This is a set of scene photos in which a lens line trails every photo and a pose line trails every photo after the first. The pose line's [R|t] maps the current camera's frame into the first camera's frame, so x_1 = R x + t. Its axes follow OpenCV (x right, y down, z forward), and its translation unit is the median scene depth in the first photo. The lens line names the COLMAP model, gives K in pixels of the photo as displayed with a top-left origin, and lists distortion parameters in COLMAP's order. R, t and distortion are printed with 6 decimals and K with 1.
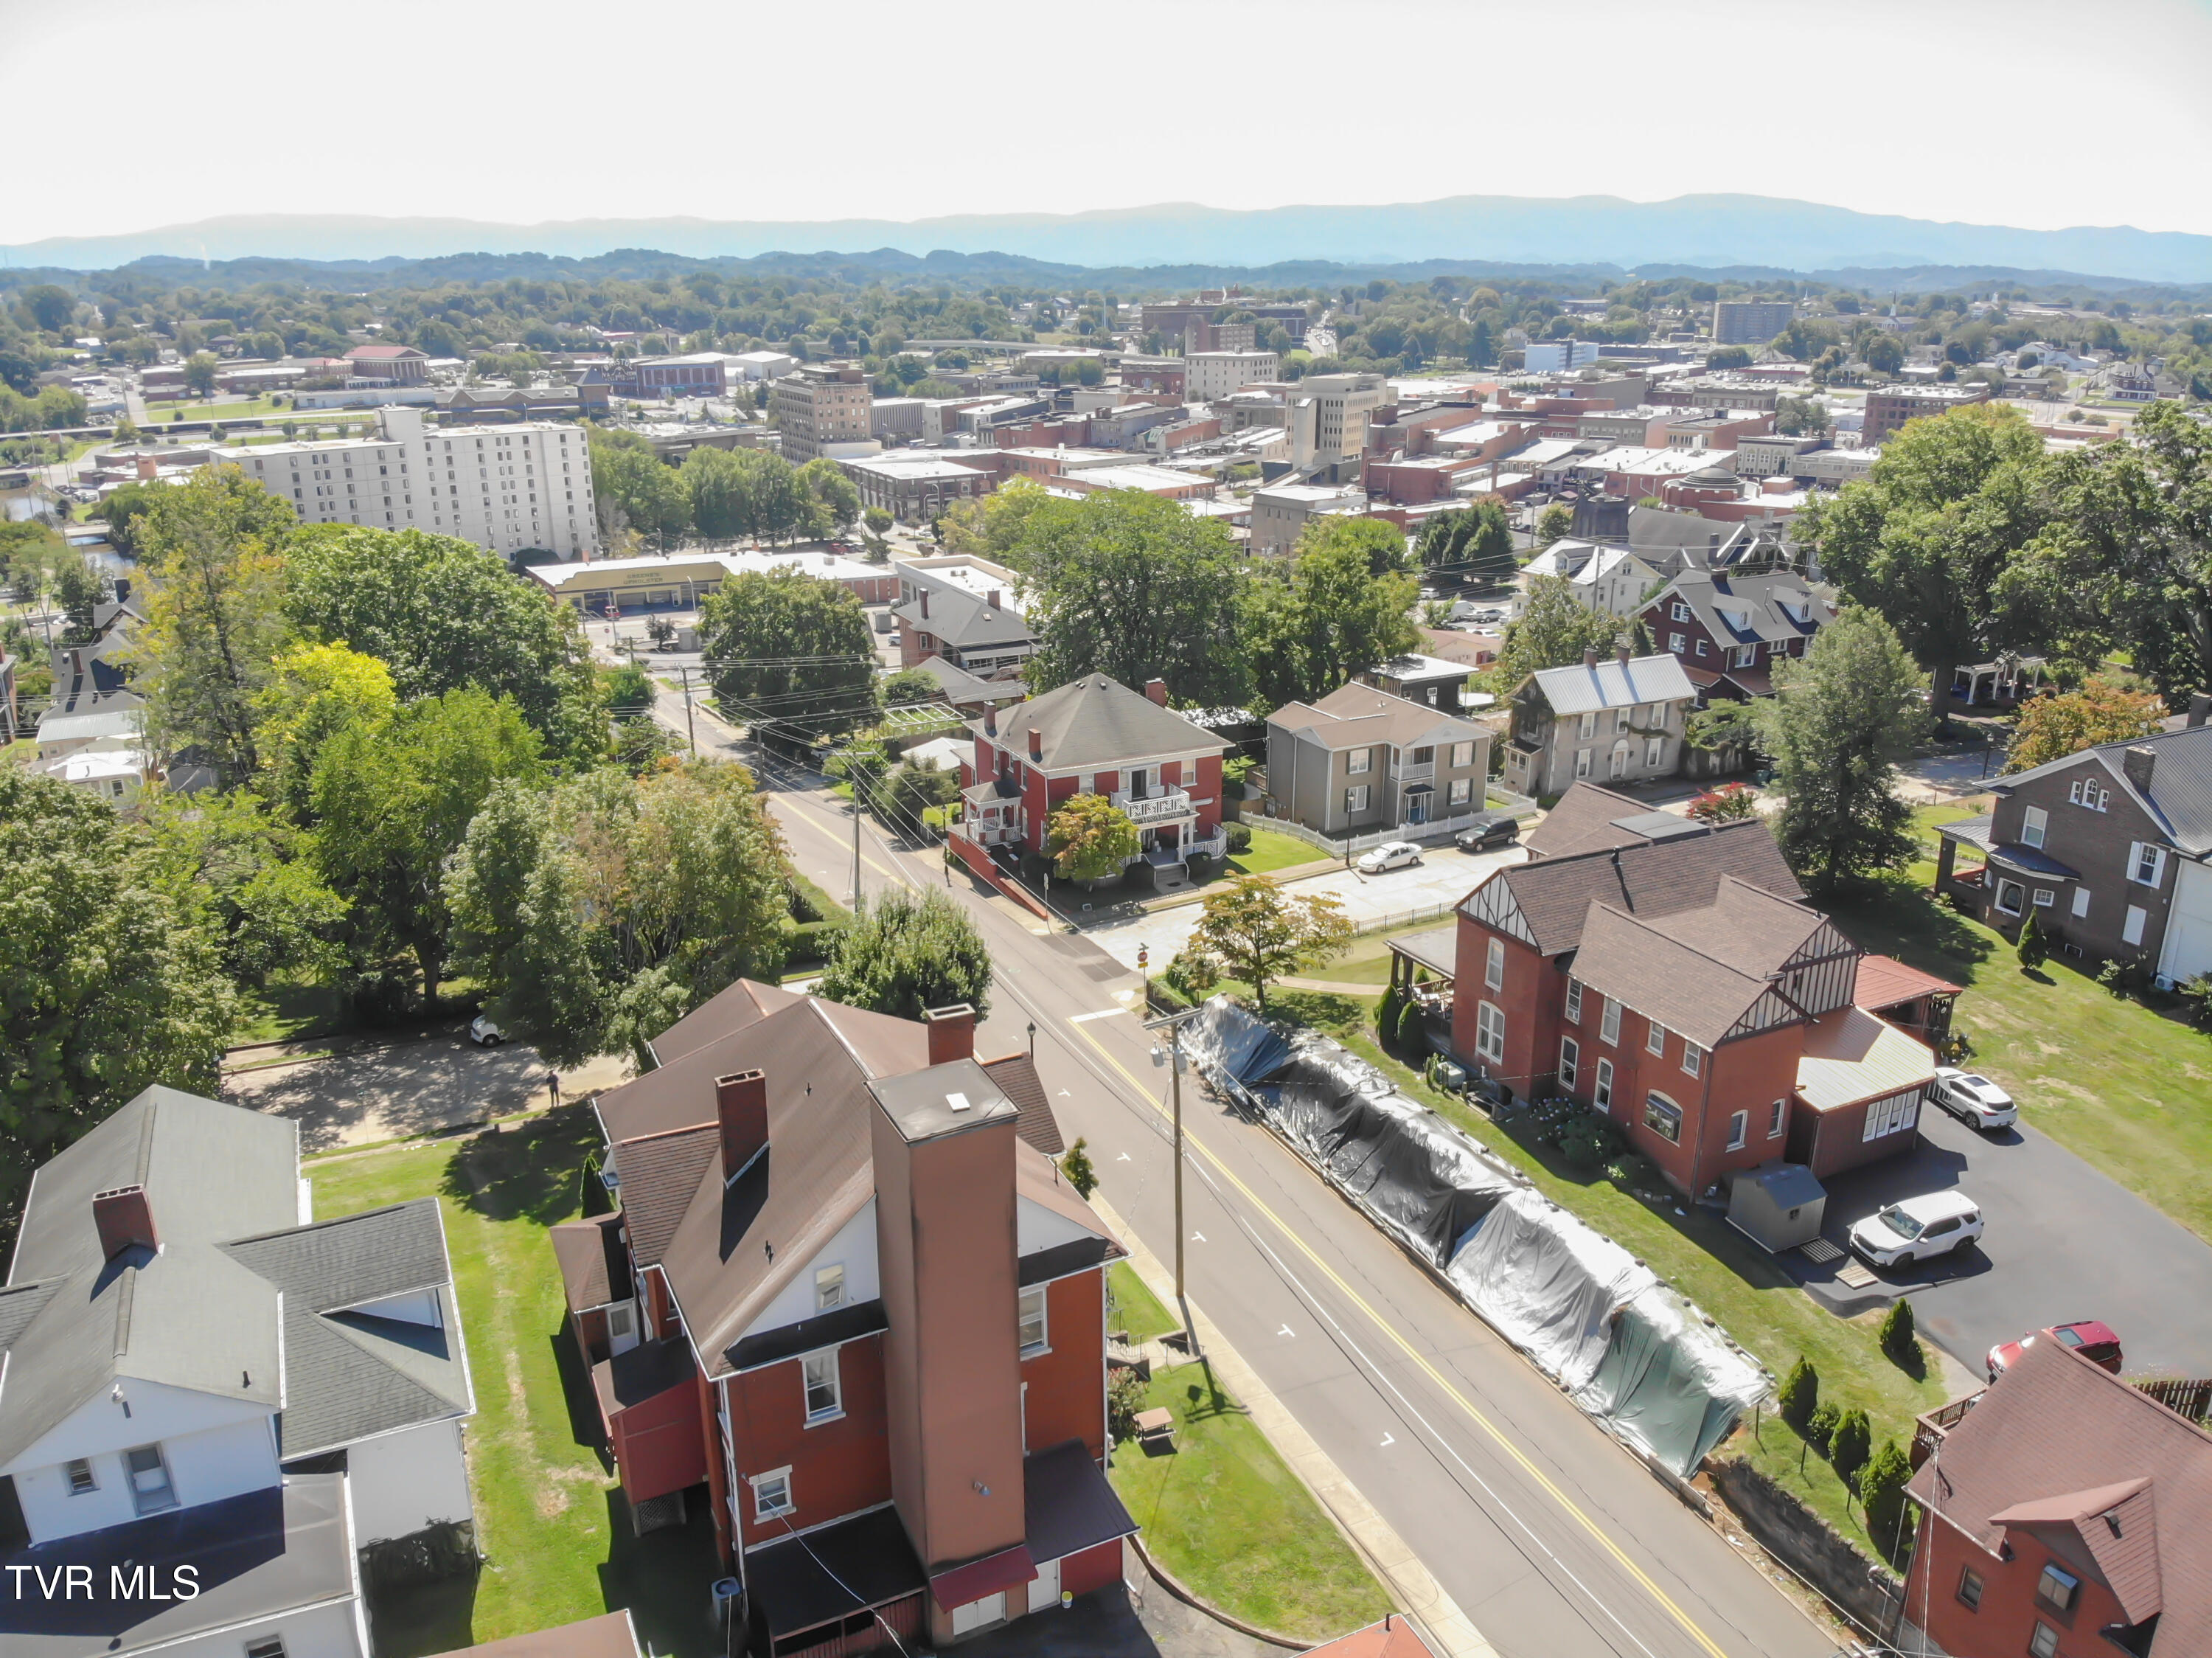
lens RADIAL K [[1625.8, 0, 1112.9], [0, 1625.8, 831.0], [0, 0, 1]] dist [0.089487, -0.234972]
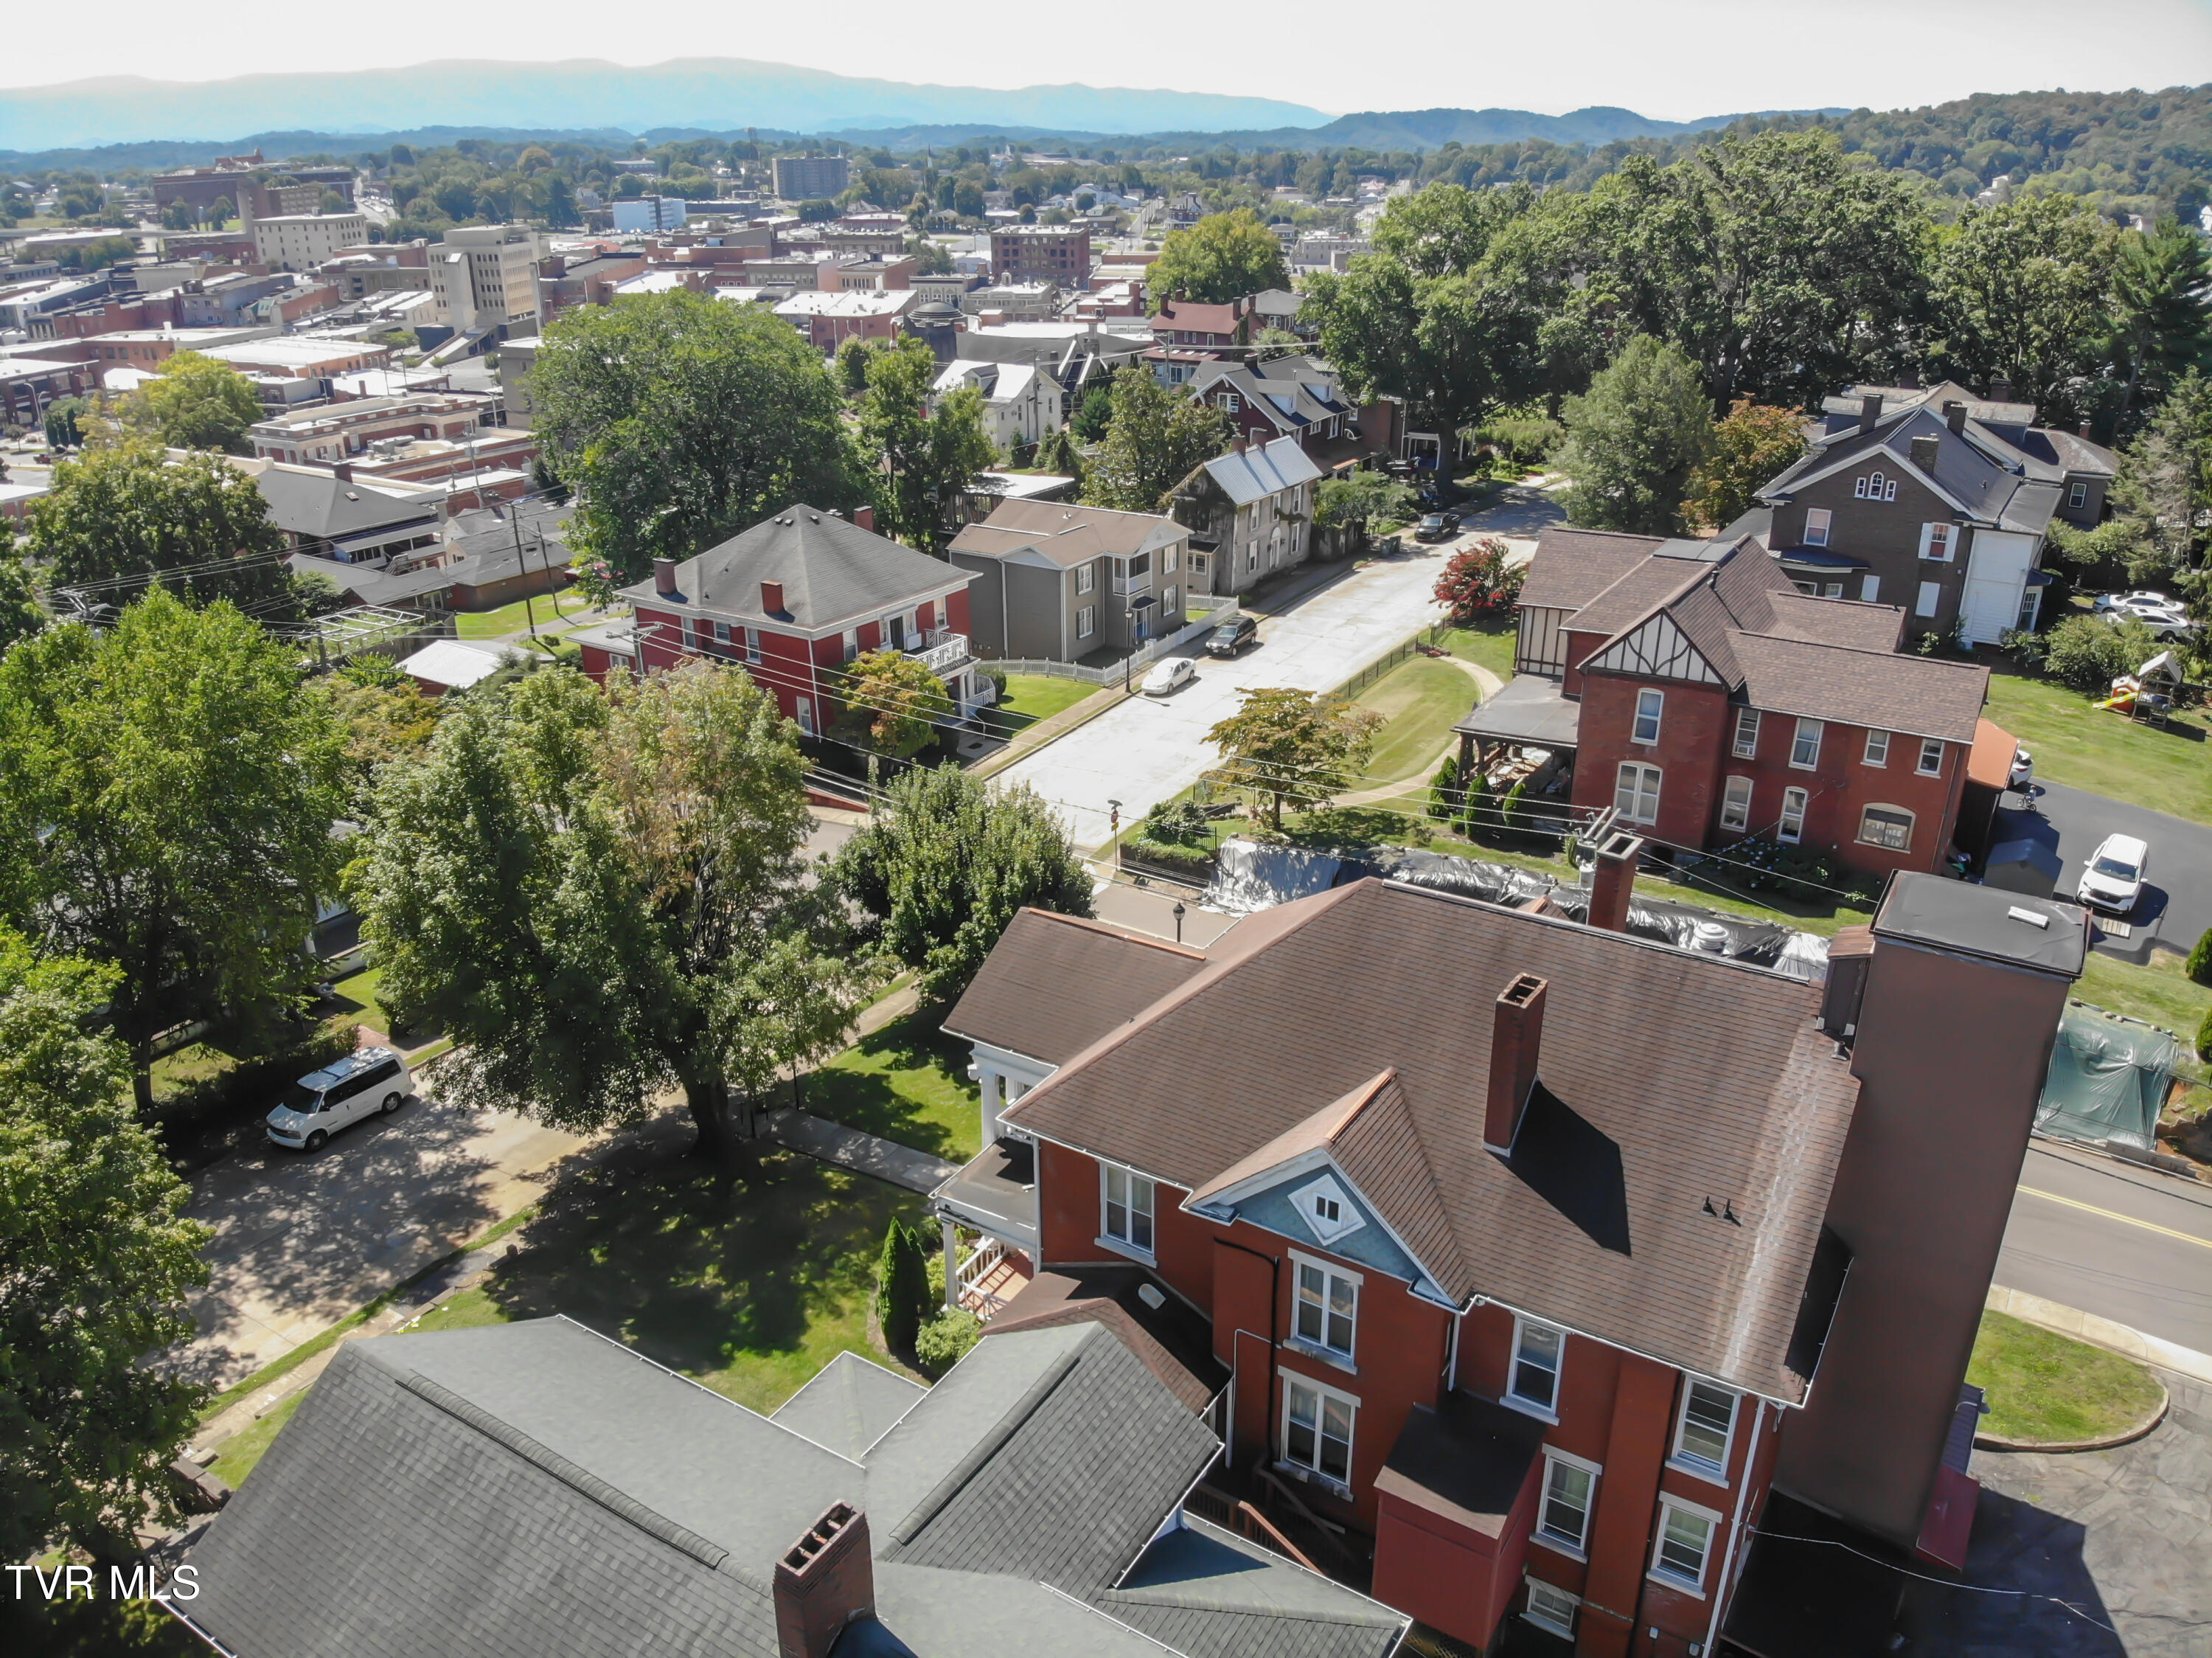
lens RADIAL K [[1630.7, 0, 1111.6], [0, 1630.7, 831.4], [0, 0, 1]] dist [0.061047, -0.180387]
pose [[0.849673, -0.205355, 0.485679, -0.297060], [0.169930, 0.978550, 0.116465, -0.008271], [-0.499178, -0.016426, 0.866344, 0.220500]]
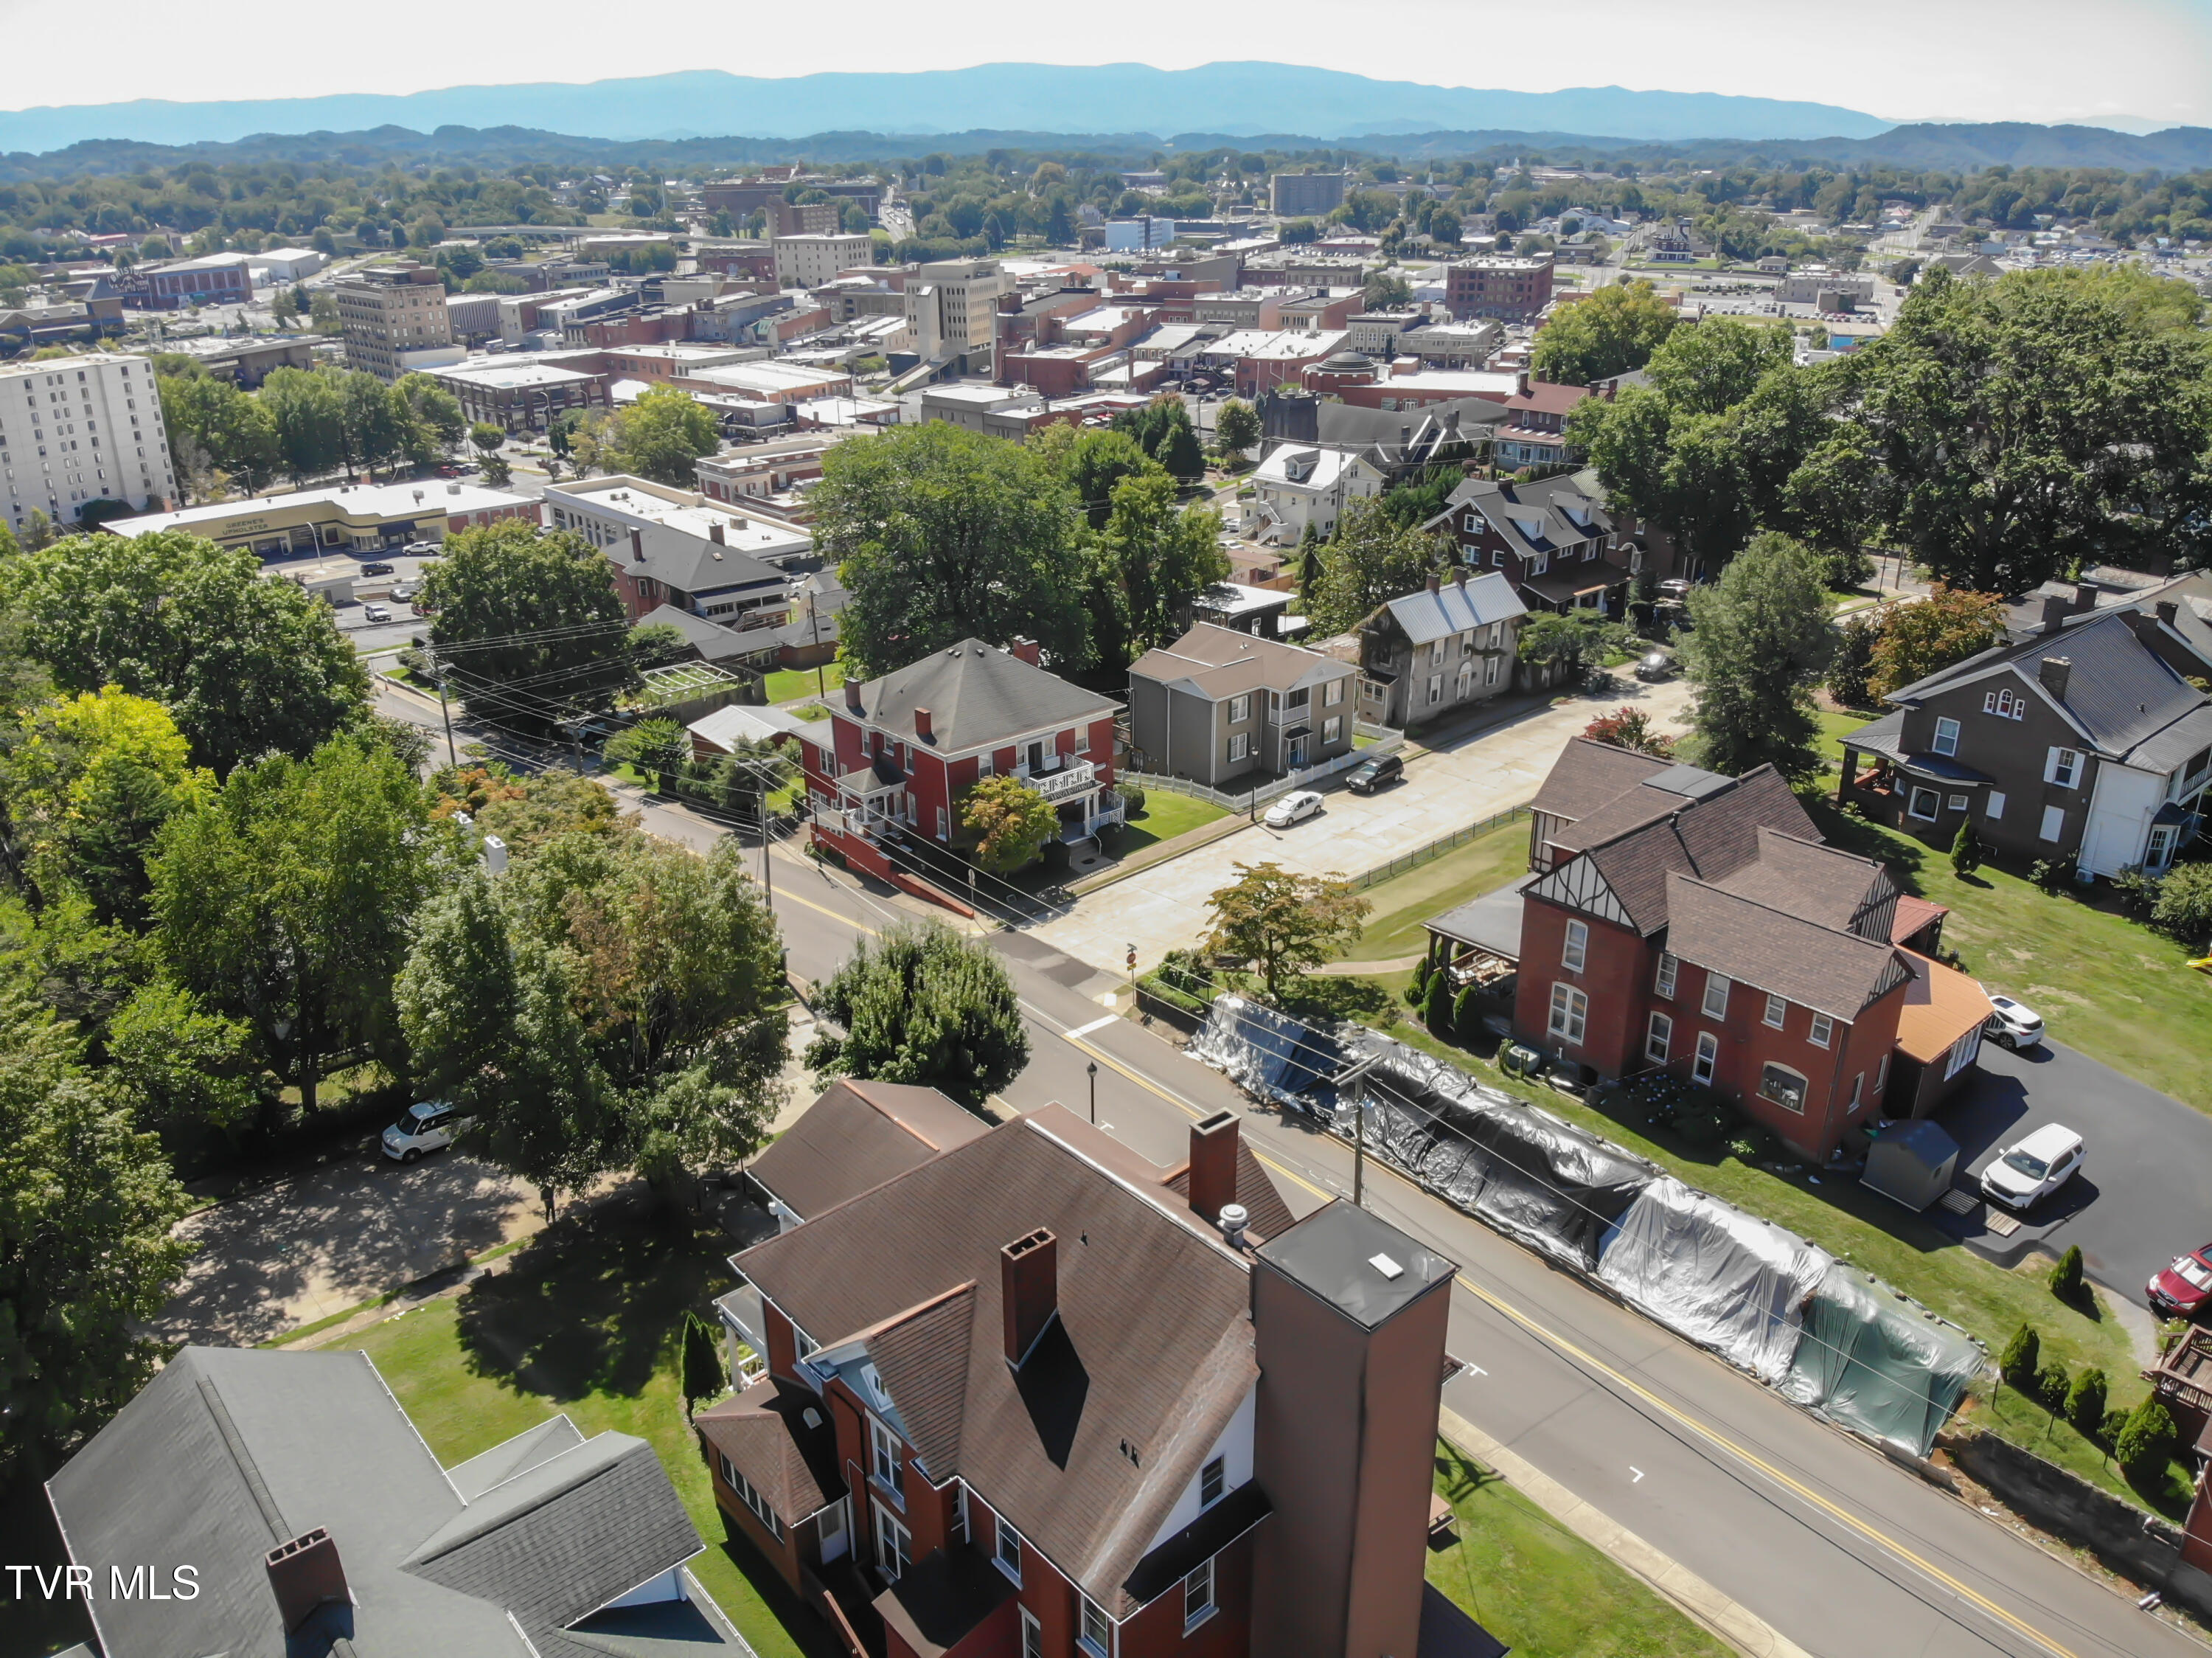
lens RADIAL K [[1625.8, 0, 1112.9], [0, 1625.8, 831.0], [0, 0, 1]] dist [0.089487, -0.234972]
pose [[0.965709, -0.103500, 0.238105, -0.159298], [0.086784, 0.993036, 0.079677, -0.054464], [-0.244693, -0.056281, 0.967966, 0.079580]]
